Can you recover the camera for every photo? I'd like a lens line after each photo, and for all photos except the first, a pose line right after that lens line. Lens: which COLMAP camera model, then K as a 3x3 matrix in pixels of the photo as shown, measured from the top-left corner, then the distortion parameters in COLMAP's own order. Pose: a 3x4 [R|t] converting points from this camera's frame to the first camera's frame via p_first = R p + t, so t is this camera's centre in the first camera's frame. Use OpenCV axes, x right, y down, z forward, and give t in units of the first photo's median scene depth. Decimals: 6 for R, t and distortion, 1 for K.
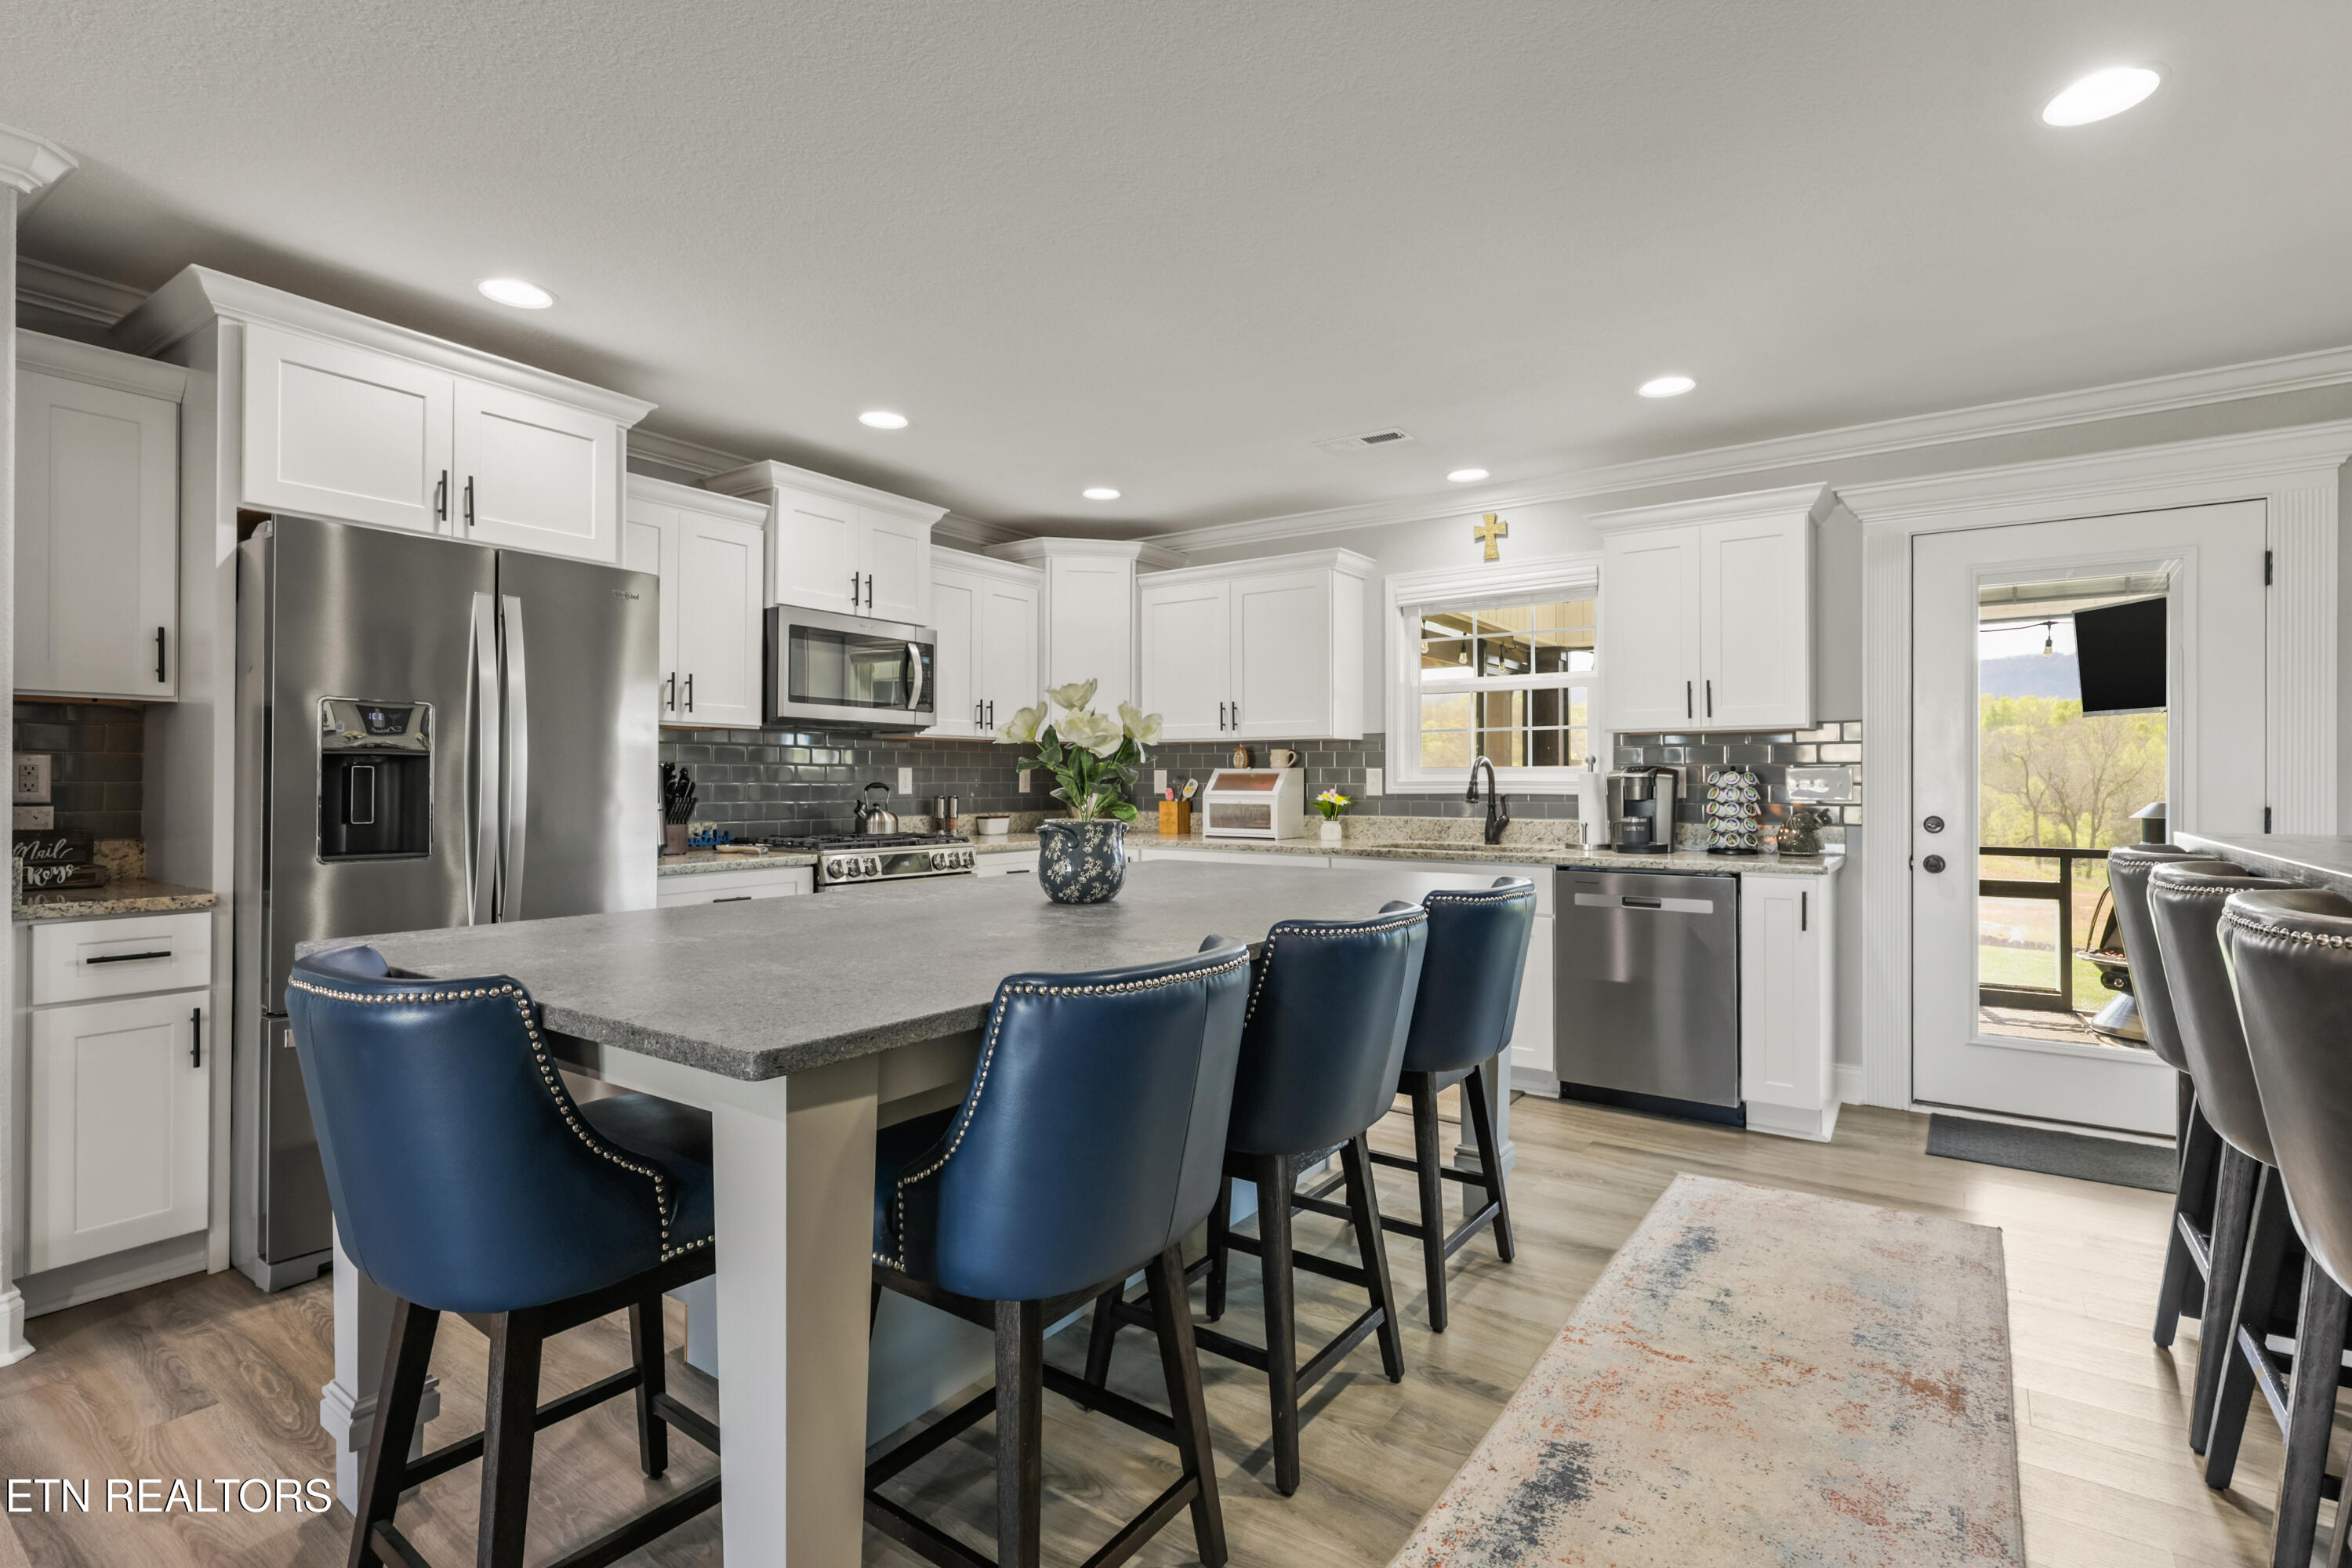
lens RADIAL K [[1077.8, 0, 1176.0], [0, 1077.8, 784.0], [0, 0, 1]] dist [0.000249, 0.000049]
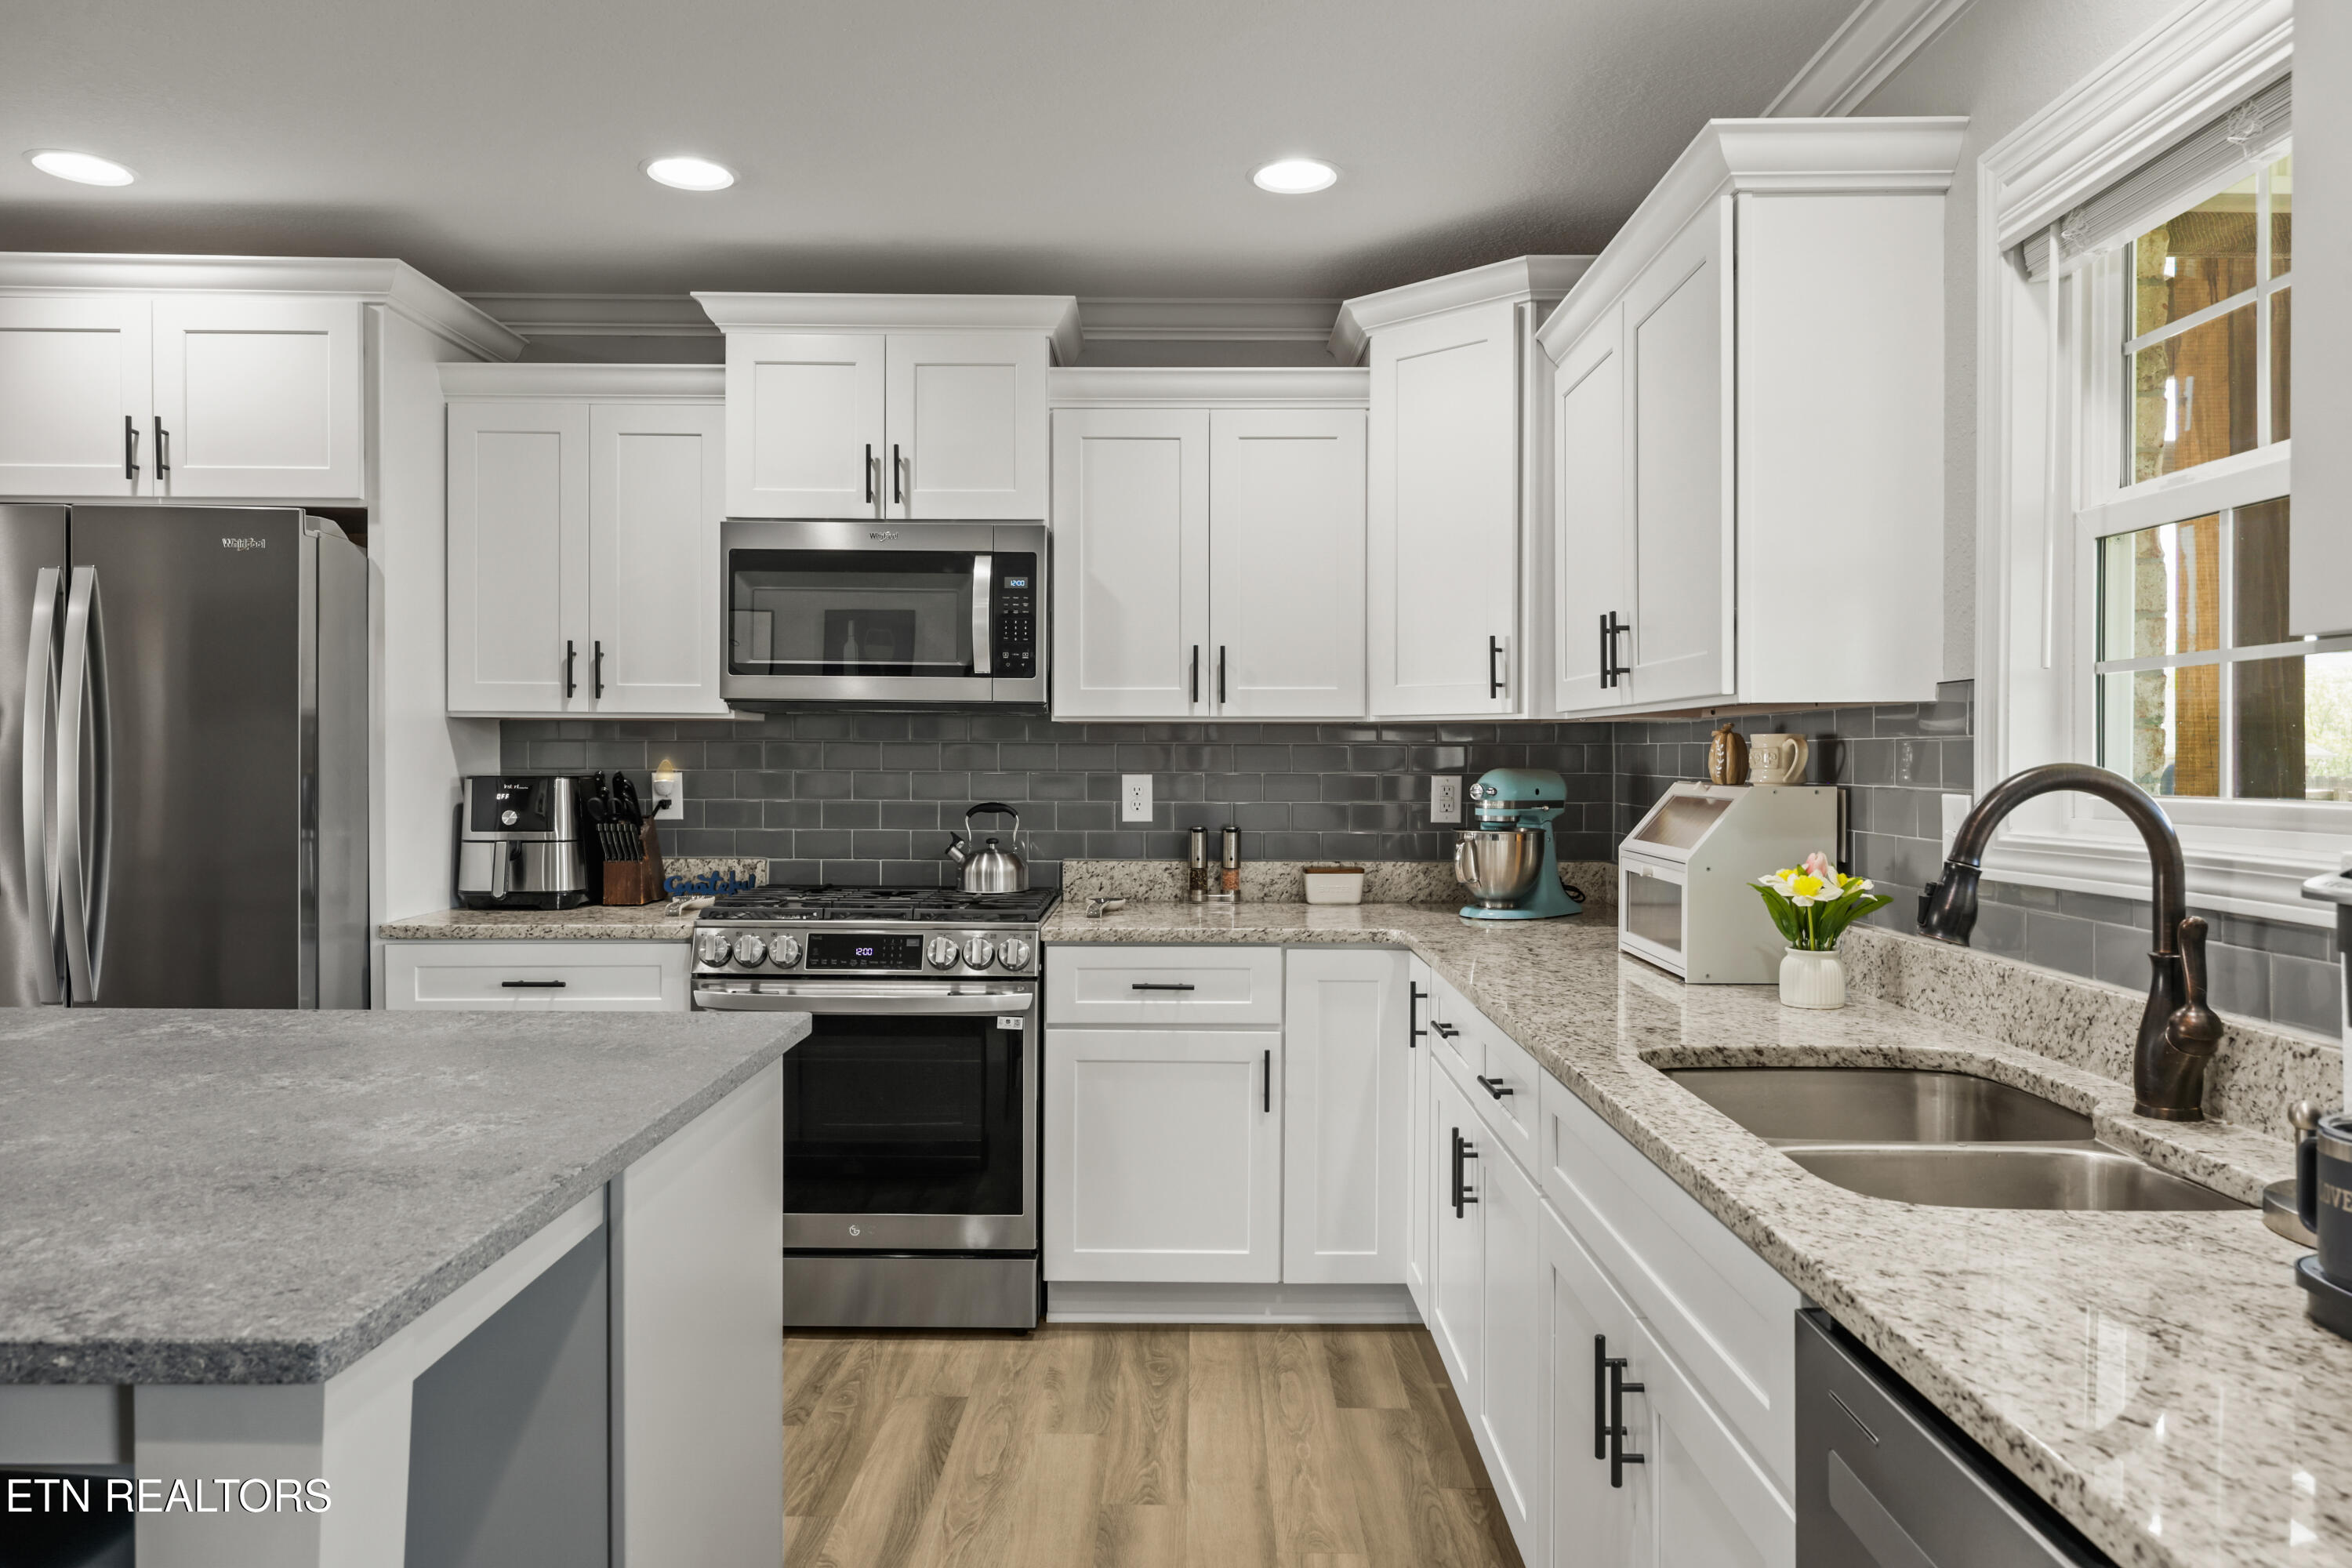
lens RADIAL K [[1772.3, 0, 1176.0], [0, 1772.3, 784.0], [0, 0, 1]] dist [0.051093, -0.000445]
pose [[0.570402, 0.016746, -0.821195, 0.552514], [-0.006377, 0.999852, 0.015960, -0.026689], [0.821341, -0.003867, 0.570425, 0.542749]]
